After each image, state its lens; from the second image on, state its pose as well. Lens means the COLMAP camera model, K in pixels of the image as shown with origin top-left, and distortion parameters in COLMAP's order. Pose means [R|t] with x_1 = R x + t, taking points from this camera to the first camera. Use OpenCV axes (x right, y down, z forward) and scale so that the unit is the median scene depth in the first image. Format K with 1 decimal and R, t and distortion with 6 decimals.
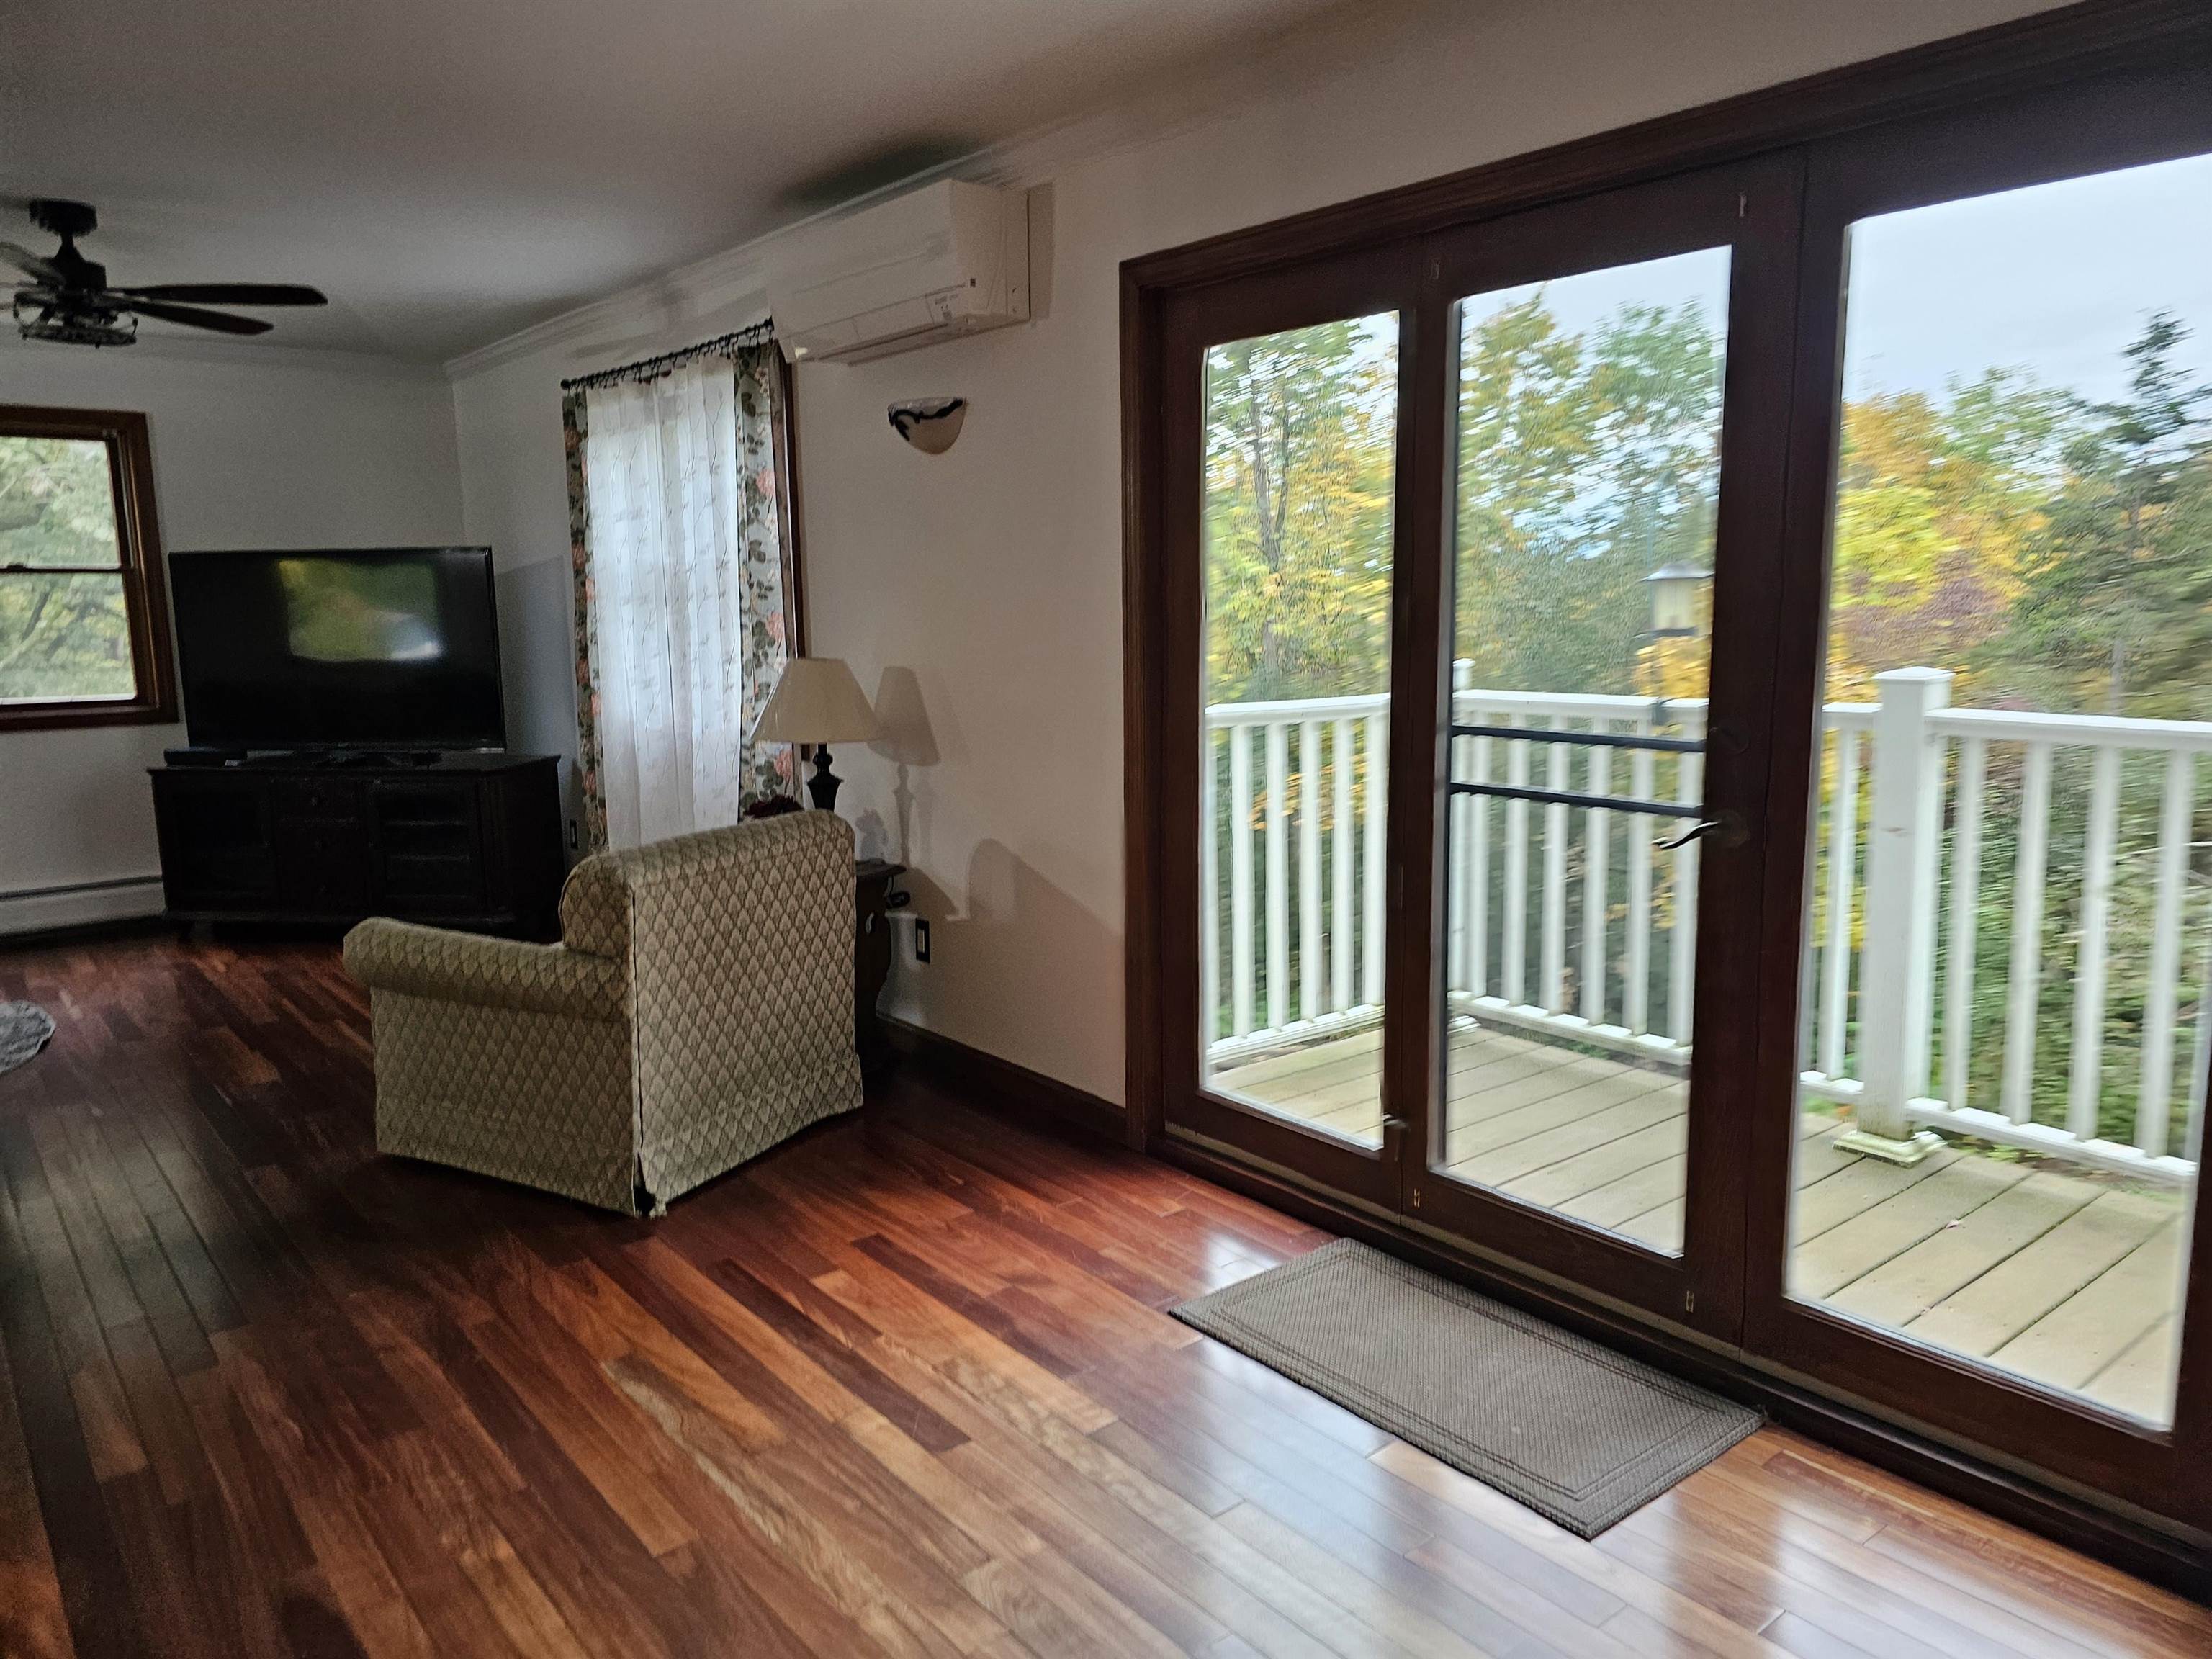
lens RADIAL K [[1528.6, 0, 1104.6], [0, 1528.6, 840.7], [0, 0, 1]] dist [0.075452, -0.090603]
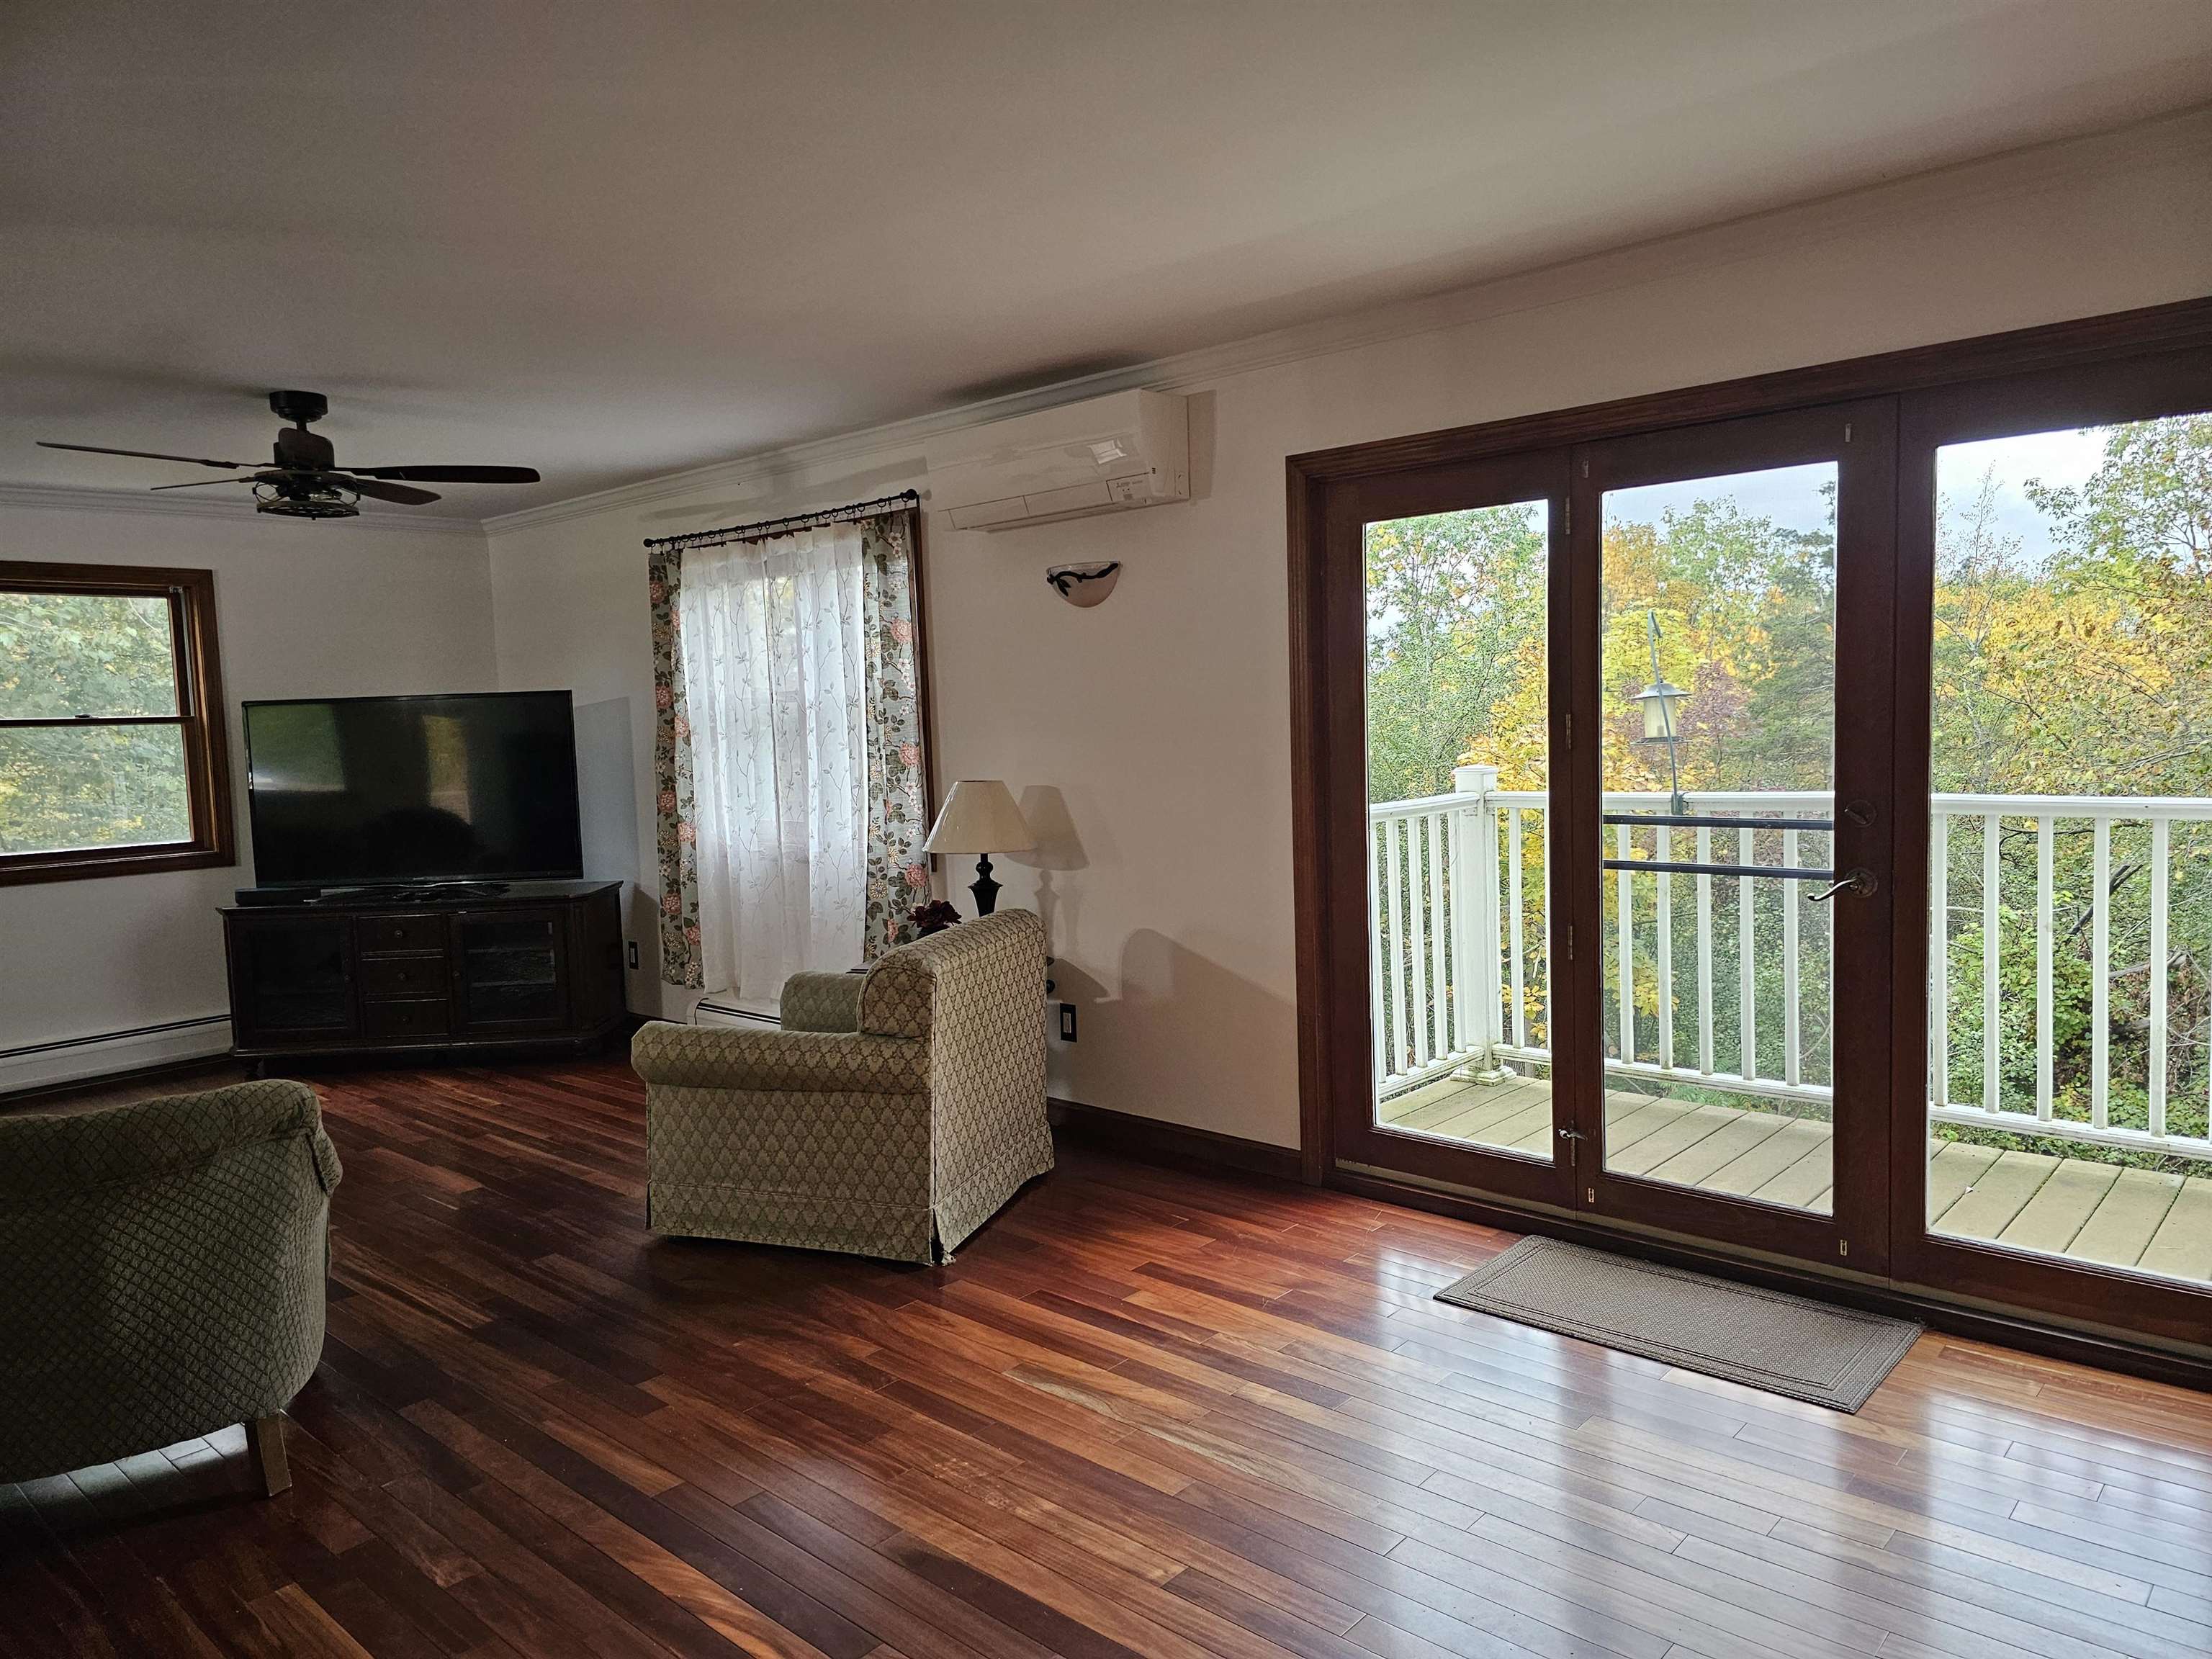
lens RADIAL K [[1502.4, 0, 1106.0], [0, 1502.4, 829.5], [0, 0, 1]] dist [0.079531, -0.098730]
pose [[0.987269, -0.036213, 0.154881, -0.314880], [0.048821, 0.995726, -0.078395, 0.013528], [-0.151381, 0.084959, 0.984818, -0.147545]]
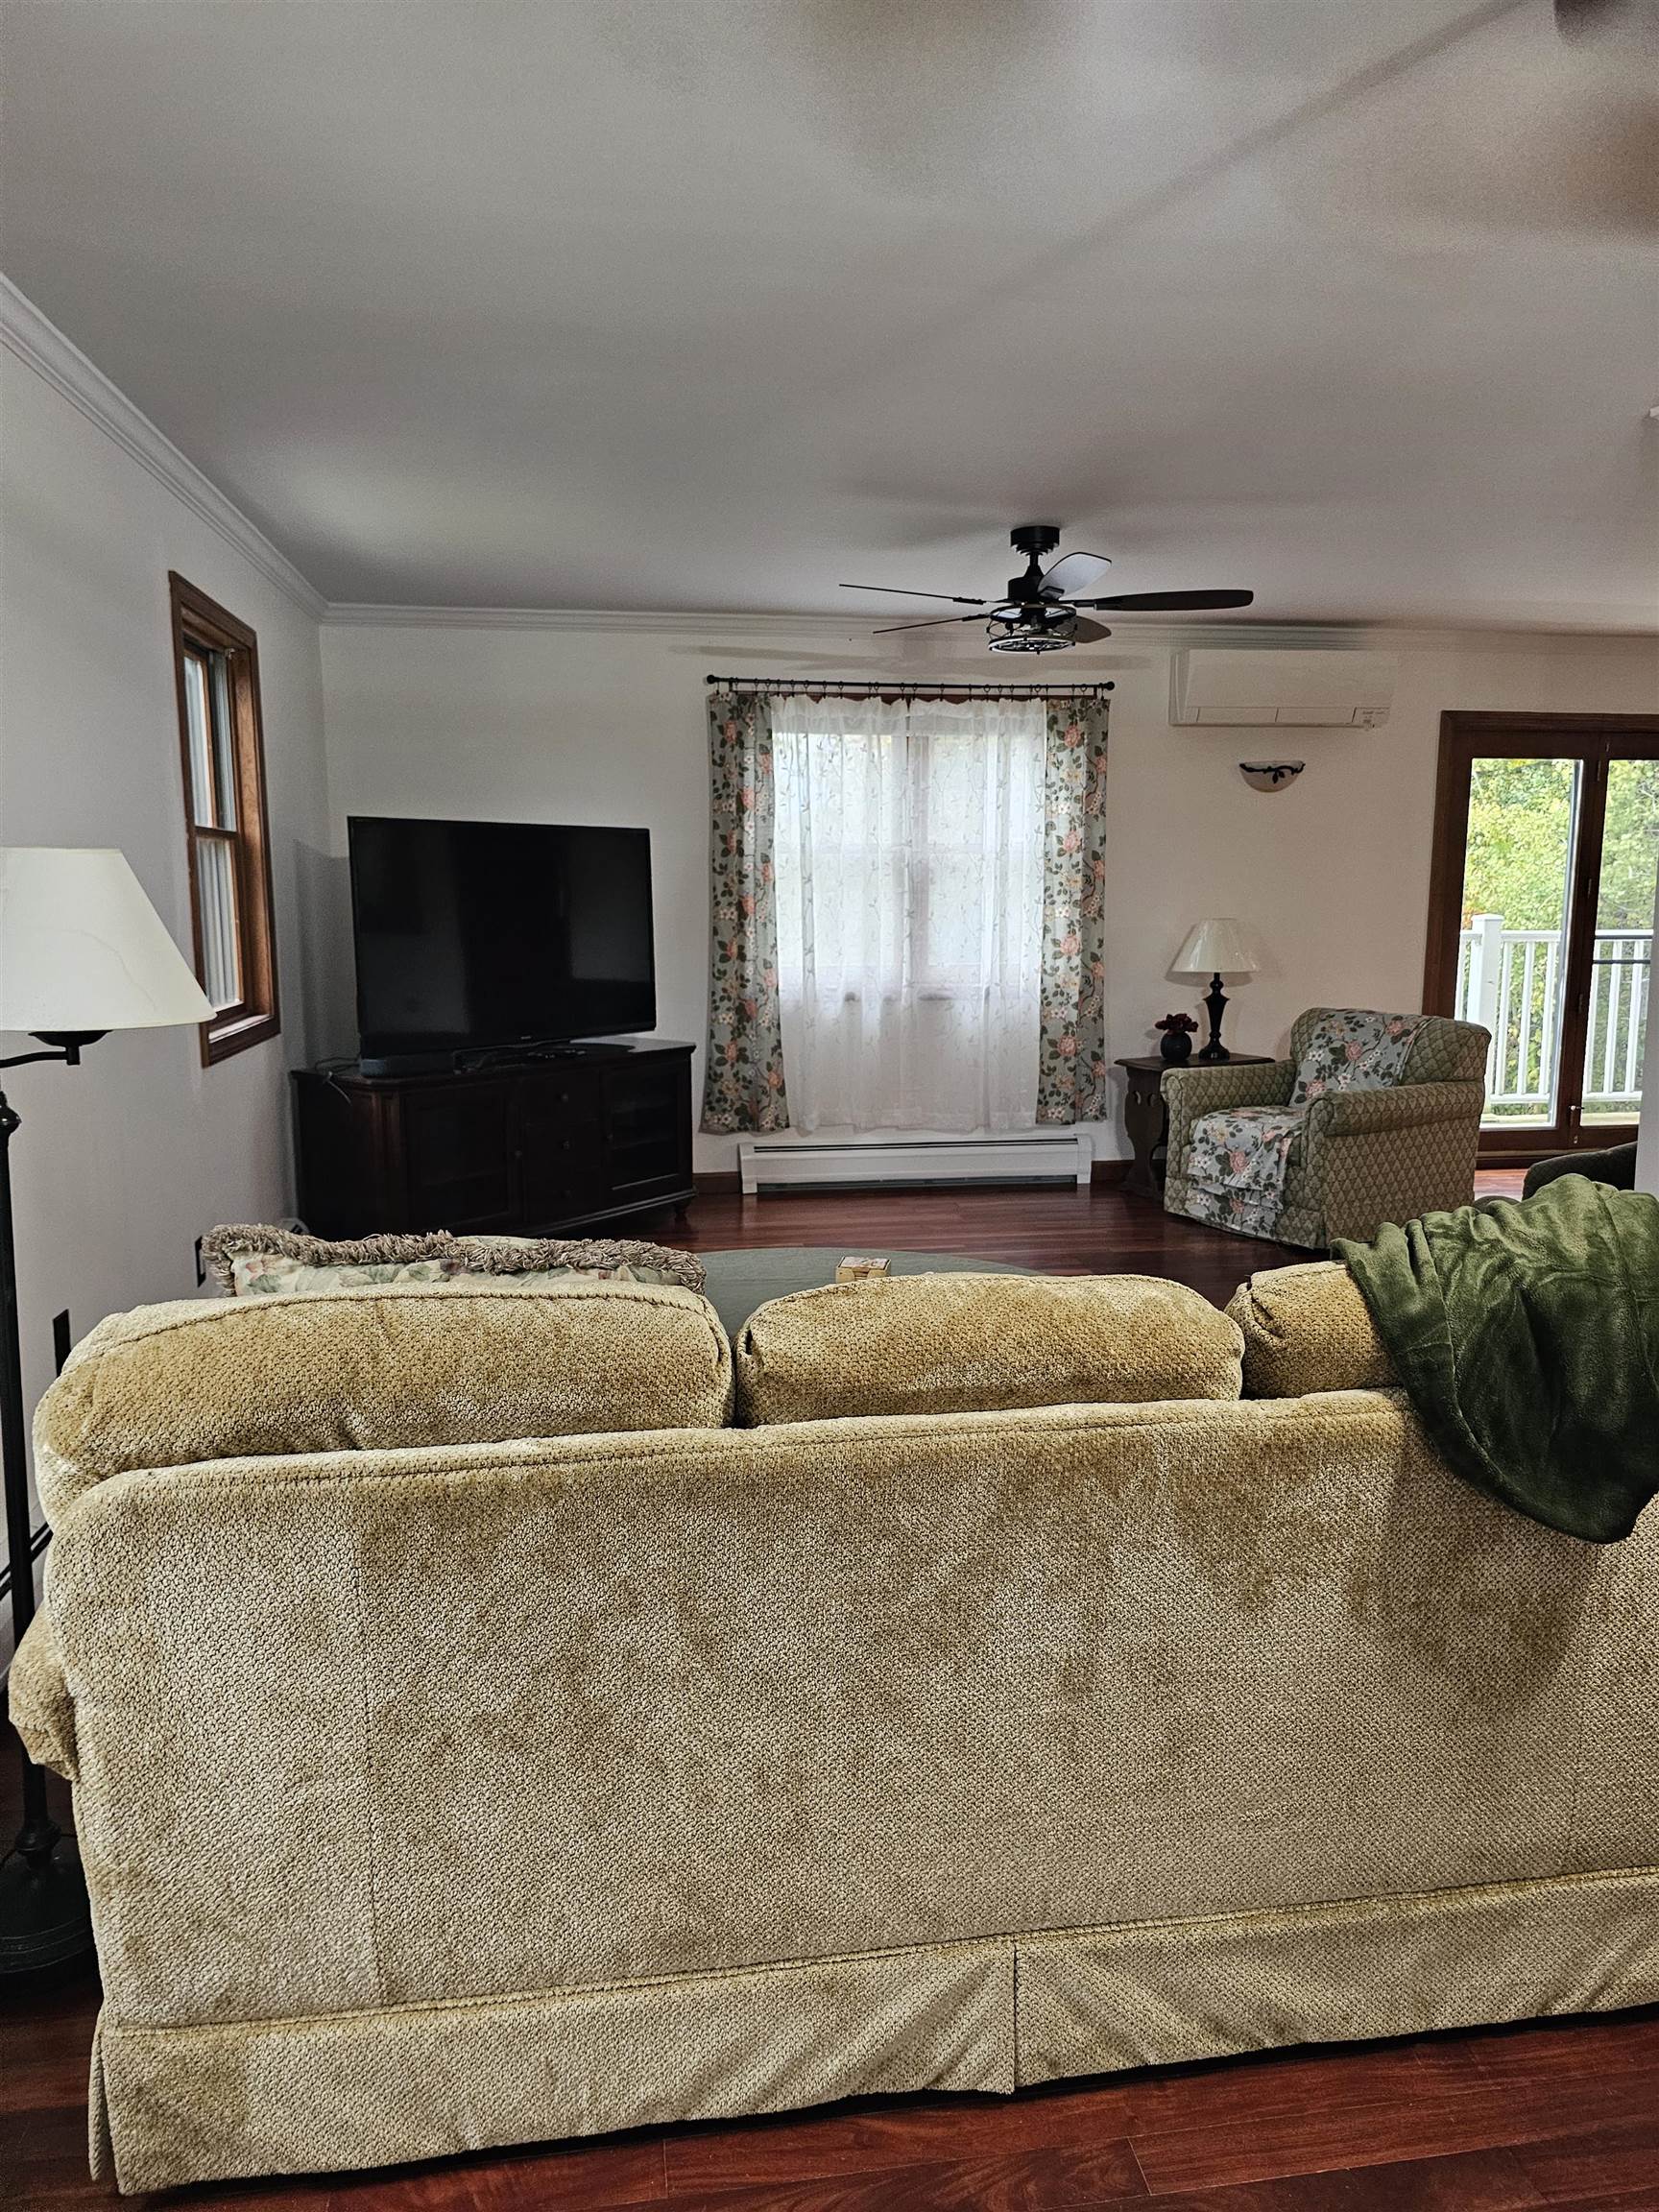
lens RADIAL K [[1493.6, 0, 829.5], [0, 1493.6, 1106.0], [0, 0, 1]] dist [0.076046, -0.087716]
pose [[0.492498, -0.119913, 0.862013, -1.973985], [0.131719, 0.989323, 0.062366, -0.092043], [-0.860288, 0.082829, 0.503034, 0.690027]]
